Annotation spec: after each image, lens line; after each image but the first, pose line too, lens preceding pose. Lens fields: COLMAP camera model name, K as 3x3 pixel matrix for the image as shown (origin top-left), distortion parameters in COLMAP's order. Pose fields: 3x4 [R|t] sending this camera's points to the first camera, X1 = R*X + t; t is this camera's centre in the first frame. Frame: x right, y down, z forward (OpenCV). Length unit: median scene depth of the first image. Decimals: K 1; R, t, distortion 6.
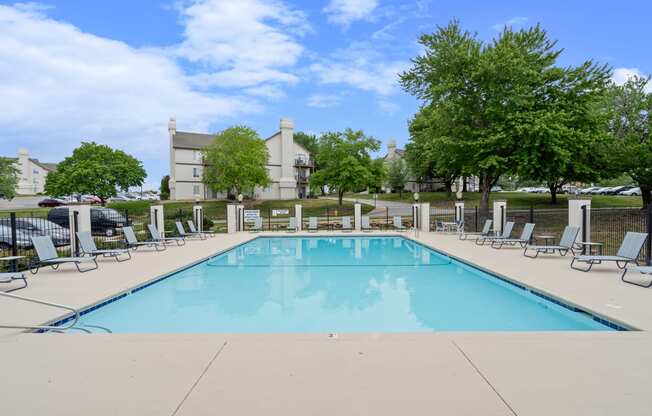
lens RADIAL K [[310.3, 0, 320.2], [0, 310.3, 209.1], [0, 0, 1]] dist [-0.000171, 0.000702]
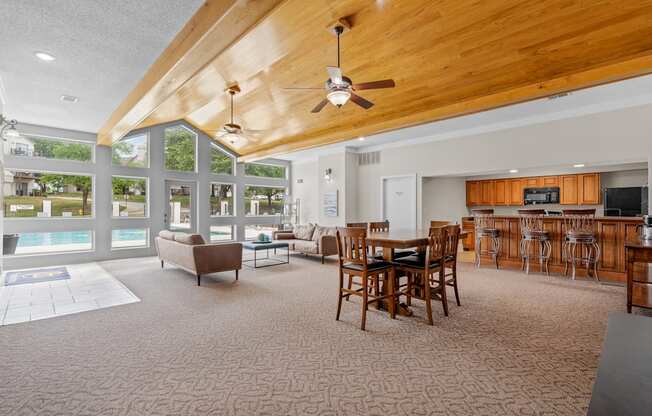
lens RADIAL K [[310.3, 0, 320.2], [0, 310.3, 209.1], [0, 0, 1]] dist [-0.000171, 0.000702]
pose [[0.722836, 0.016008, 0.690834, -0.065801], [-0.004883, 0.999825, -0.018059, 0.014074], [-0.691002, 0.009680, 0.722788, -0.186467]]
